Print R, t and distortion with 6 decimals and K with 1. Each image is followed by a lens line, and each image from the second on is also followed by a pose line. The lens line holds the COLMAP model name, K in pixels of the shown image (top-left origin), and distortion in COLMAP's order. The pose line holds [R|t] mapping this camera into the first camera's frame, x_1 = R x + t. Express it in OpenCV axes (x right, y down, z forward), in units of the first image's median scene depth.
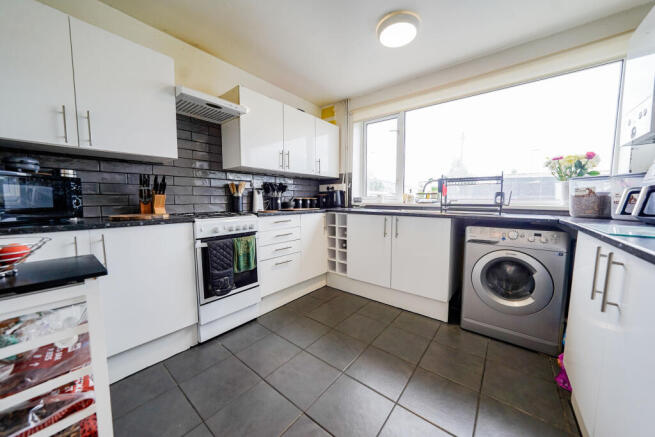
lens RADIAL K [[230.2, 0, 326.6], [0, 230.2, 217.7], [0, 0, 1]] dist [-0.013965, 0.000829]
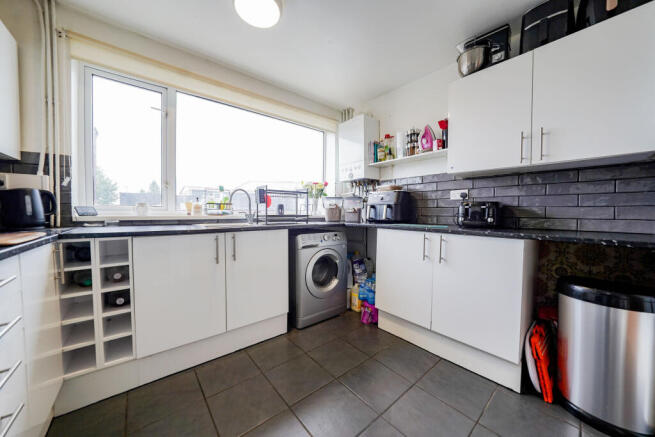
lens RADIAL K [[230.2, 0, 328.3], [0, 230.2, 217.8], [0, 0, 1]] dist [-0.013965, 0.000829]
pose [[0.193900, -0.029554, 0.980576, -0.370829], [0.072006, 0.997279, 0.015819, -0.043590], [-0.978375, 0.067540, 0.195500, 0.522913]]
